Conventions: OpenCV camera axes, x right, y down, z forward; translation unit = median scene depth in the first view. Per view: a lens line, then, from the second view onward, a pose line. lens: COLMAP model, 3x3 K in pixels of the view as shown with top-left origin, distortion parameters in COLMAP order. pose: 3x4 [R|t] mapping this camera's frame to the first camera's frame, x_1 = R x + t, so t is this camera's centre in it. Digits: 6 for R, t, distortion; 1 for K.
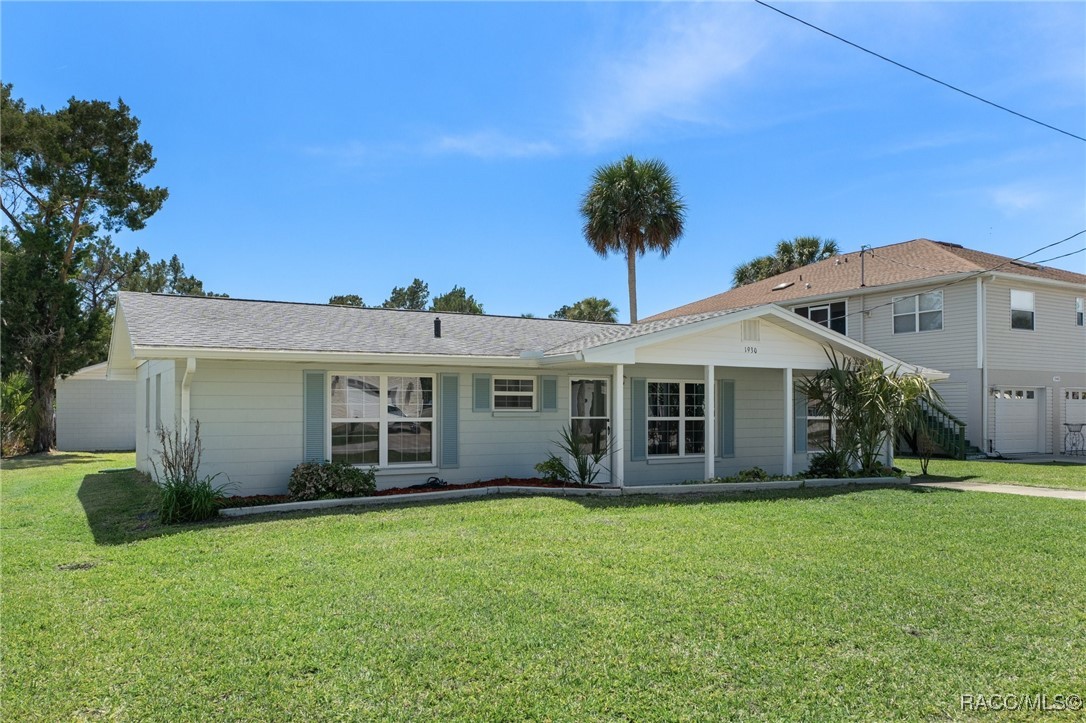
lens RADIAL K [[808.1, 0, 520.4], [0, 808.1, 411.4], [0, 0, 1]] dist [0.006788, -0.004810]
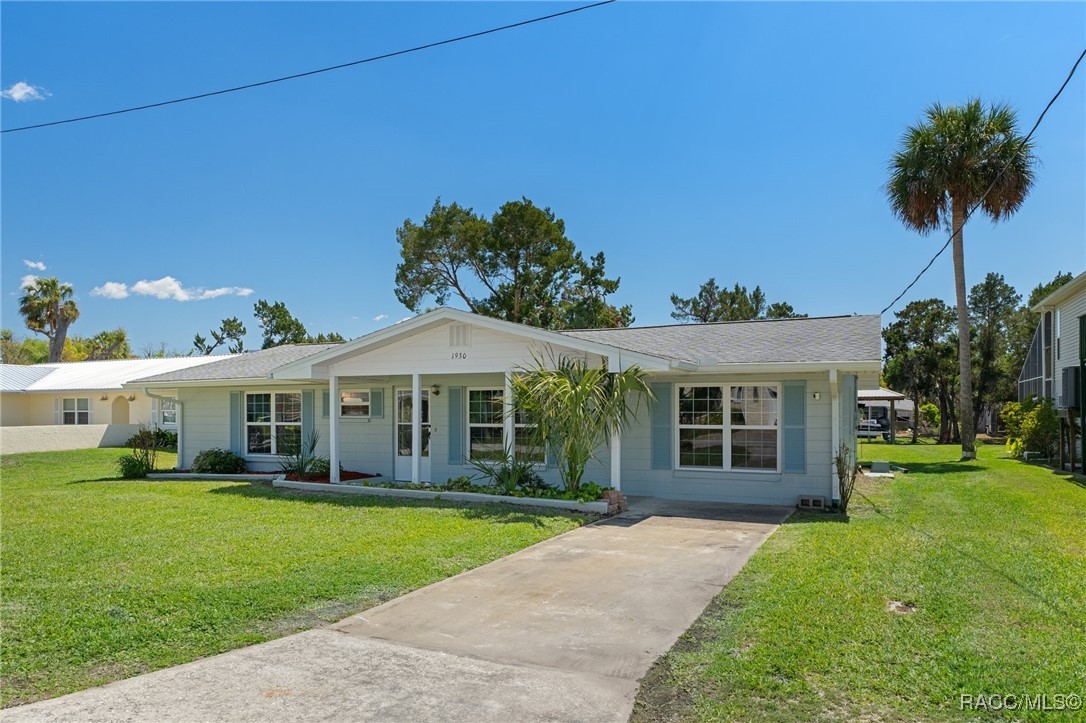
lens RADIAL K [[702.4, 0, 543.2], [0, 702.4, 412.4], [0, 0, 1]] dist [0.000249, -0.000896]
pose [[0.608535, -0.002891, -0.793522, 1.014599], [-0.001677, 0.999986, -0.004930, -0.003330], [0.793525, 0.004331, 0.608522, 0.563678]]
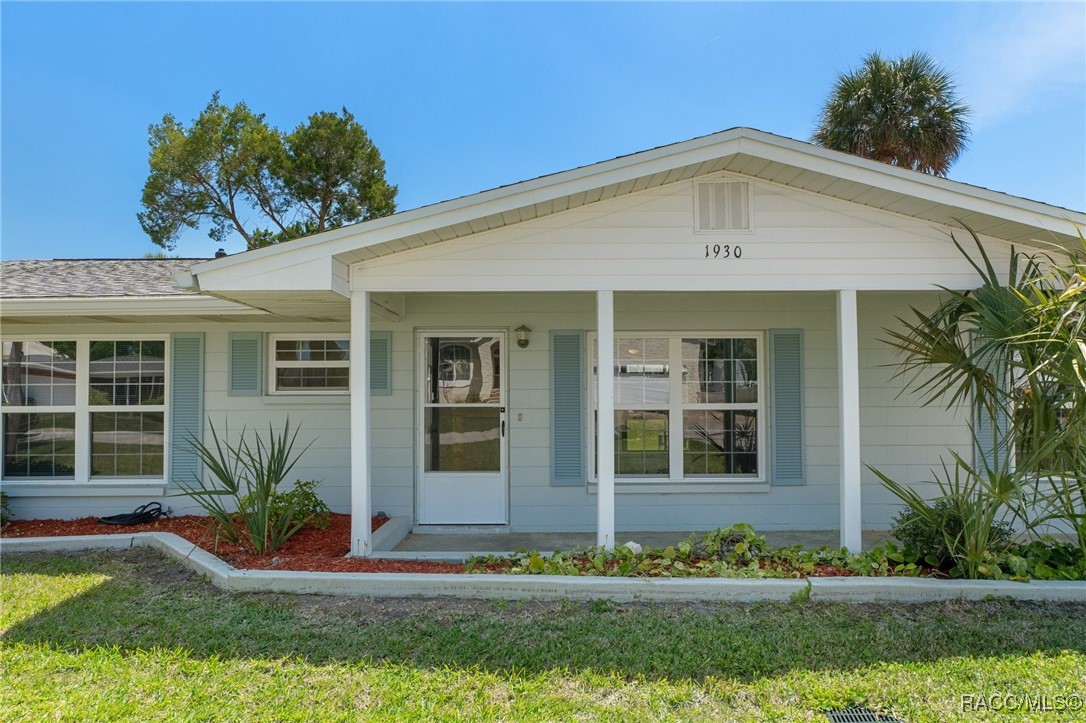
lens RADIAL K [[702.4, 0, 542.7], [0, 702.4, 364.1], [0, 0, 1]] dist [0.000249, -0.000896]
pose [[0.877940, -0.022853, -0.478225, 0.377096], [0.003513, 0.999141, -0.041297, -0.000385], [0.478758, 0.034577, 0.877266, 0.624162]]
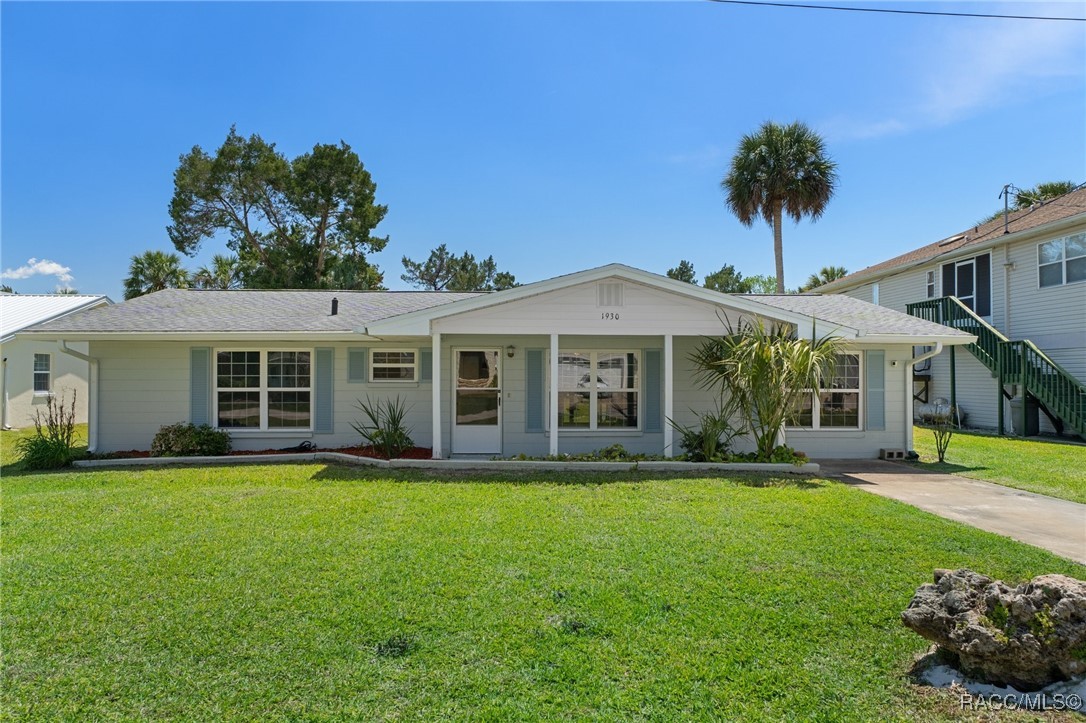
lens RADIAL K [[702.4, 0, 533.1], [0, 702.4, 366.3], [0, 0, 1]] dist [0.000249, -0.000896]
pose [[0.899500, -0.006095, -0.436878, 0.550643], [-0.002413, 0.999818, -0.018917, -0.003964], [0.436914, 0.018071, 0.899322, 0.248888]]
